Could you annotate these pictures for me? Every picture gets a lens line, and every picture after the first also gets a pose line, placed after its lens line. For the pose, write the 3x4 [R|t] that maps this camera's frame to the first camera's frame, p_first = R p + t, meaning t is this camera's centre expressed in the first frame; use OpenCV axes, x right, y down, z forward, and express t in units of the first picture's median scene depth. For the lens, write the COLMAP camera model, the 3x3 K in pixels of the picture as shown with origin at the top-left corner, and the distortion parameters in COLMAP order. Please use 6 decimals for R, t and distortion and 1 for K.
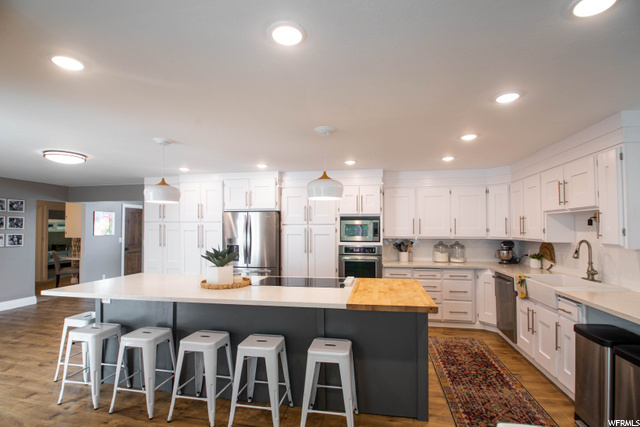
lens RADIAL K [[310.7, 0, 315.6], [0, 310.7, 219.7], [0, 0, 1]] dist [-0.022723, -0.001237]
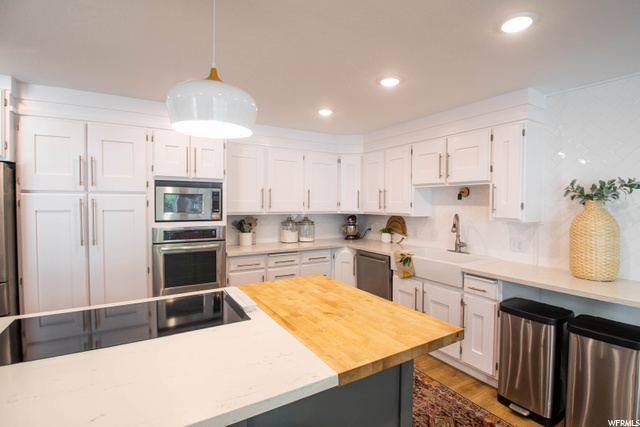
lens RADIAL K [[318.0, 0, 335.4], [0, 318.0, 210.7], [0, 0, 1]] dist [-0.023738, -0.001304]
pose [[0.719128, -0.010754, 0.694795, -0.096136], [-0.027233, 0.998676, 0.043644, 0.013296], [-0.694344, -0.050307, 0.717883, 0.332590]]
